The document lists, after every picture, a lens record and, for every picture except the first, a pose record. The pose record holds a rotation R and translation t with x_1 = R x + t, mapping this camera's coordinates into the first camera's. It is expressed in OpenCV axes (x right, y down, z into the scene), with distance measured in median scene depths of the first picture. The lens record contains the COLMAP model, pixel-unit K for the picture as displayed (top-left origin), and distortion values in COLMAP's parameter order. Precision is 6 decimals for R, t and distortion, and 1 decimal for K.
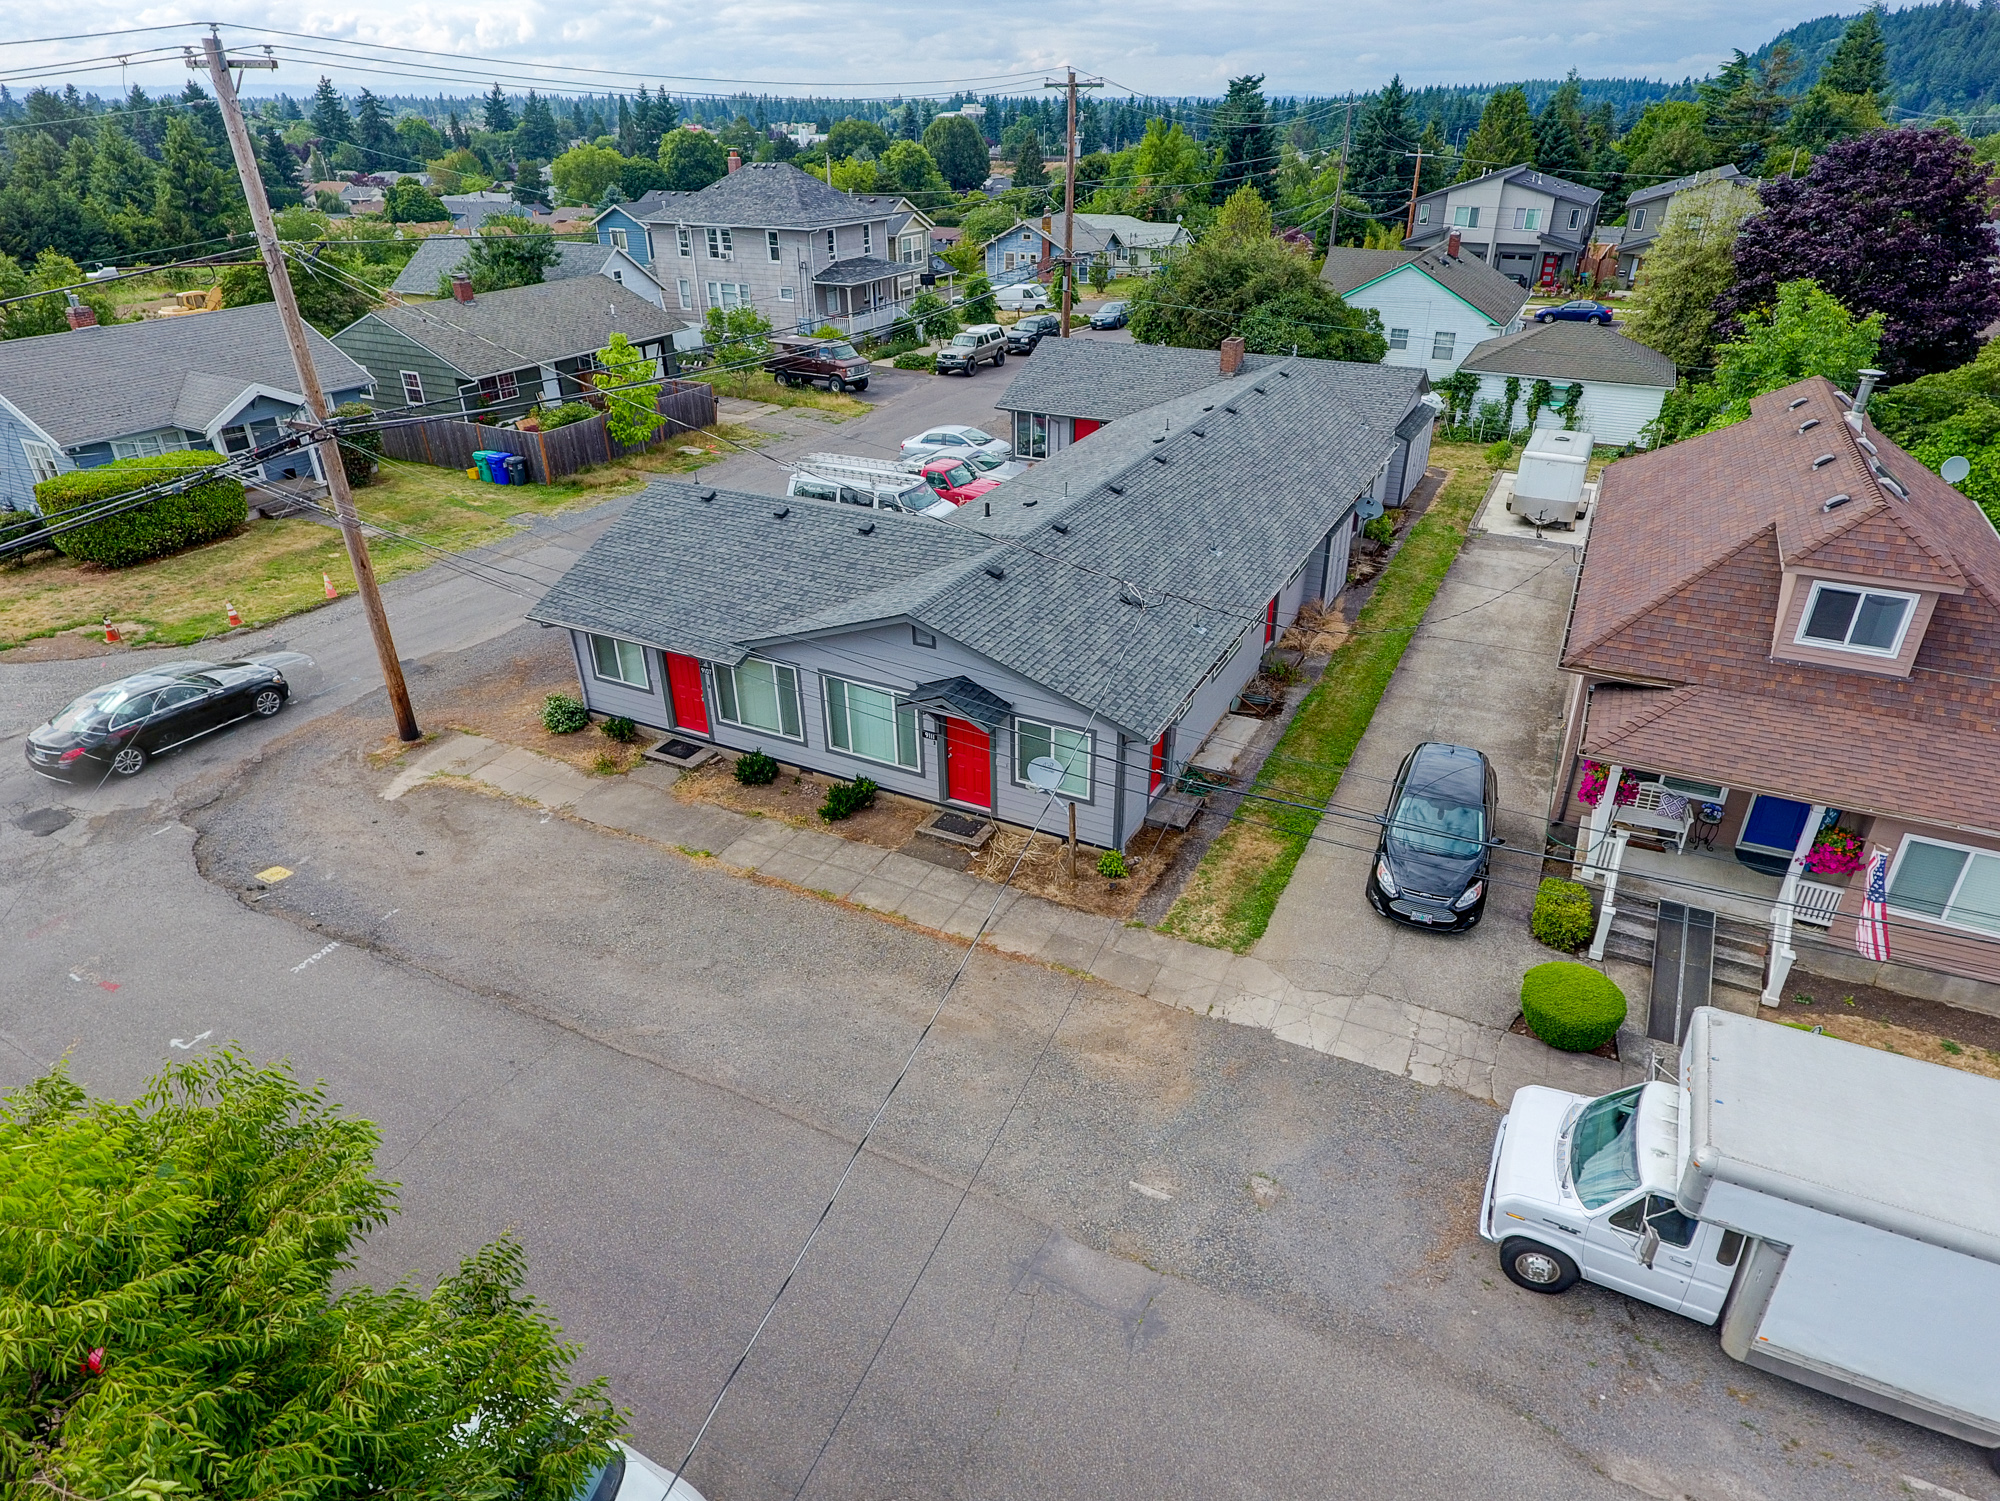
lens RADIAL K [[1162.1, 0, 1025.4], [0, 1162.1, 747.5], [0, 0, 1]] dist [-0.000044, -0.002402]
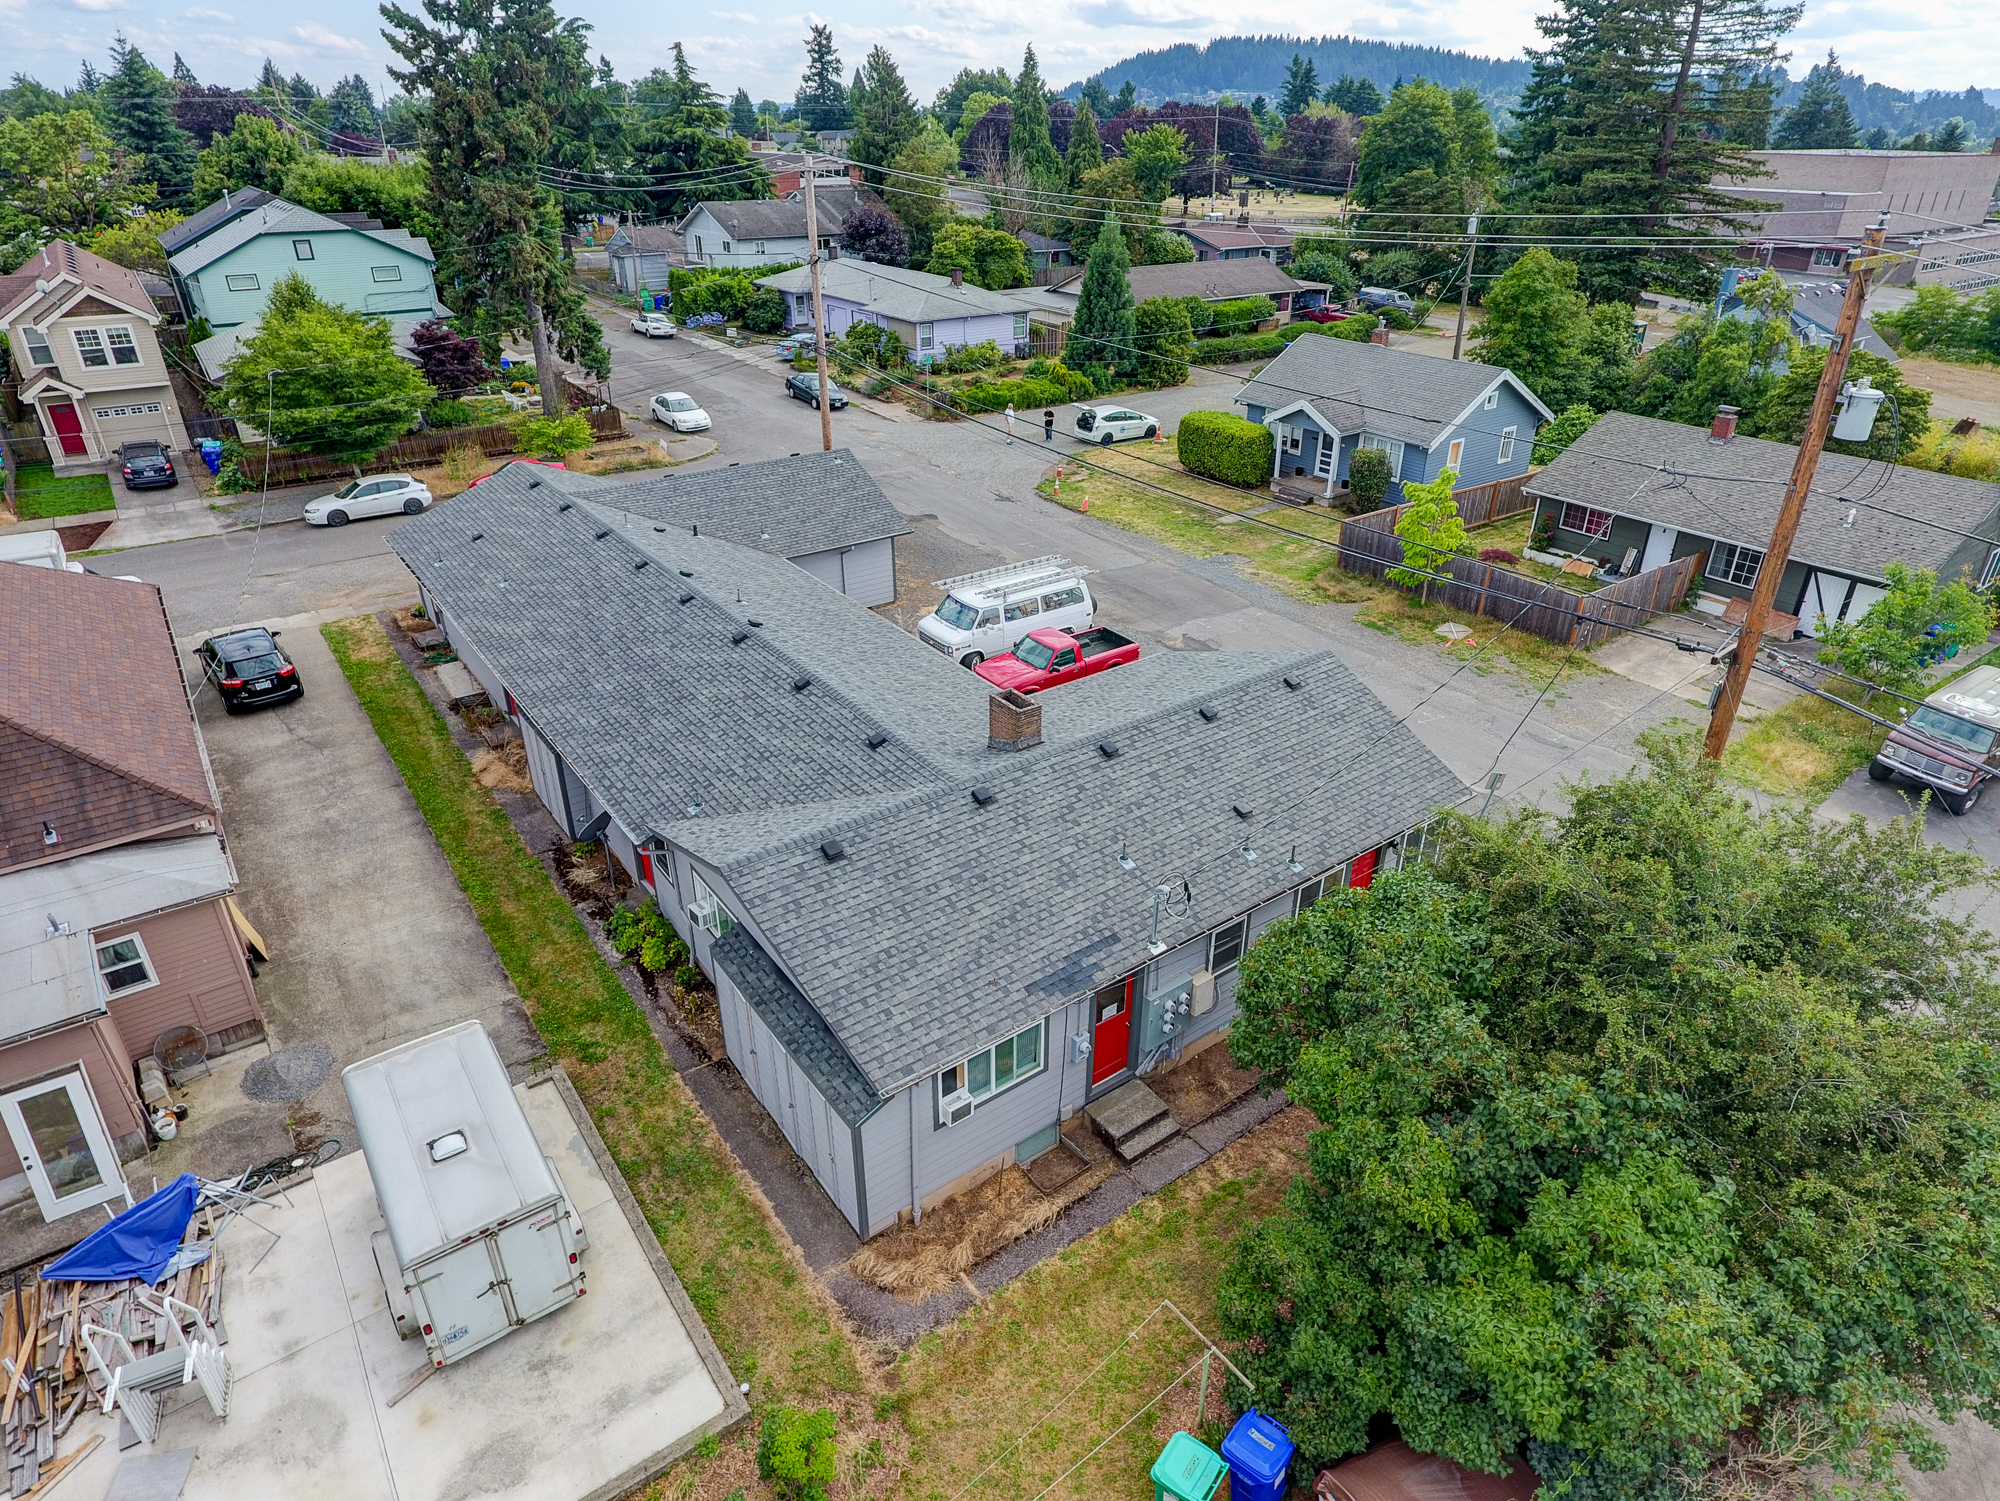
lens RADIAL K [[1162.1, 0, 1025.4], [0, 1162.1, 747.5], [0, 0, 1]] dist [-0.000044, -0.002402]
pose [[-0.451403, 0.423359, -0.785495, 1.108858], [-0.441572, 0.658961, 0.608921, -1.215054], [0.775402, 0.621722, -0.110513, 1.965919]]
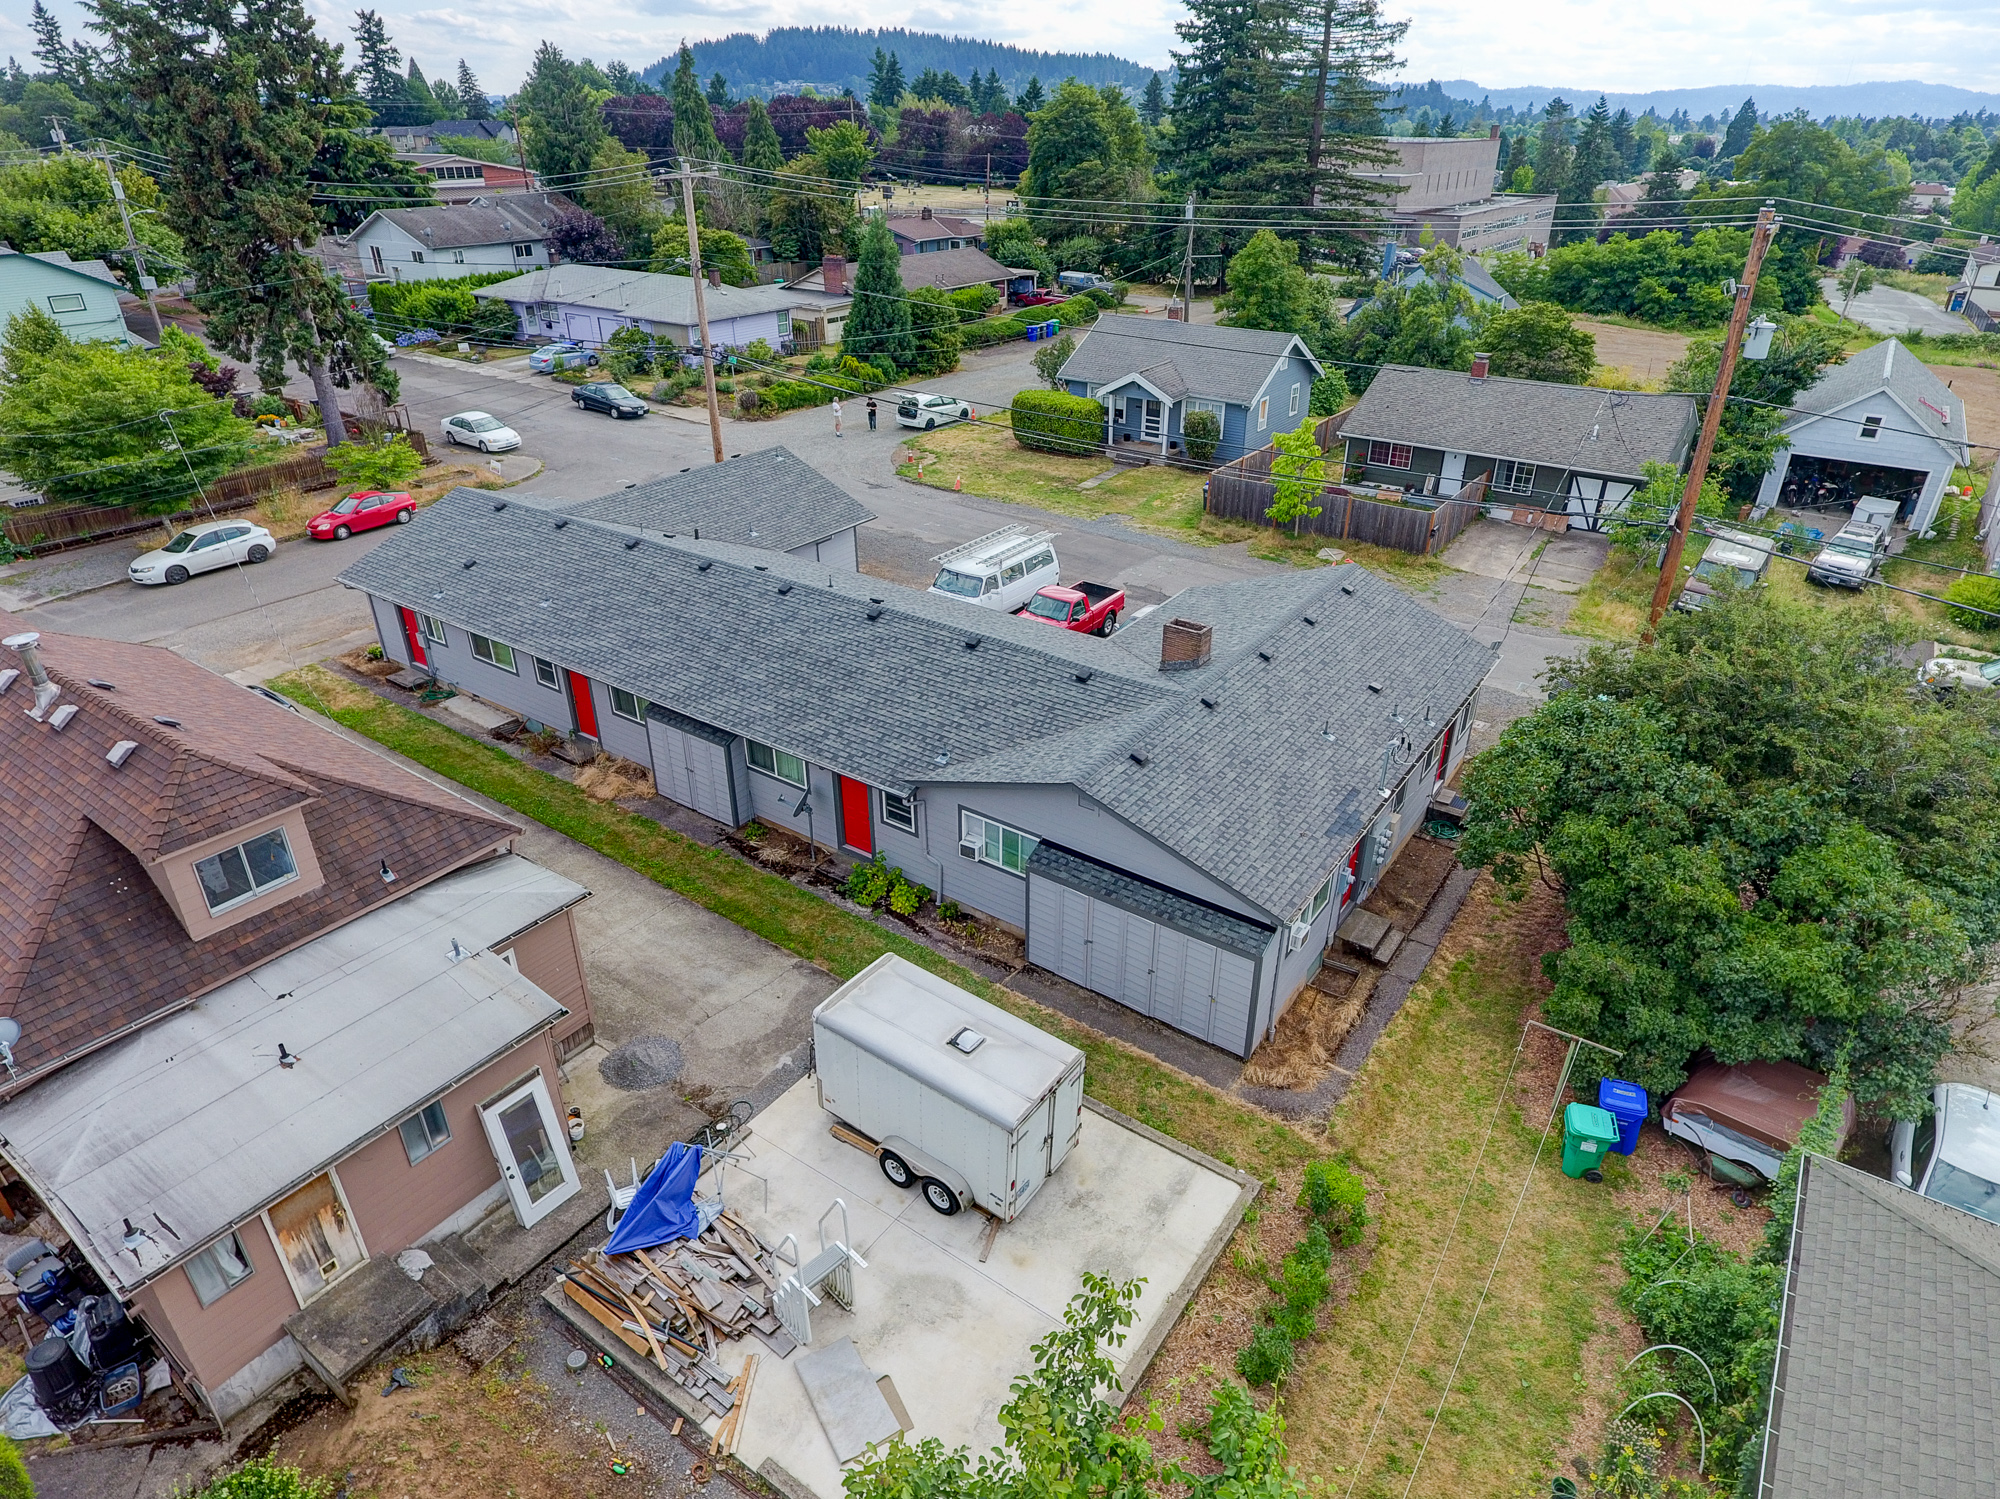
lens RADIAL K [[1162.1, 0, 1025.4], [0, 1162.1, 746.5], [0, 0, 1]] dist [-0.000044, -0.002402]
pose [[-0.142116, 0.475236, -0.868305, 1.419823], [-0.486957, 0.730152, 0.479324, -1.032023], [0.861787, 0.490946, 0.127653, 1.595969]]
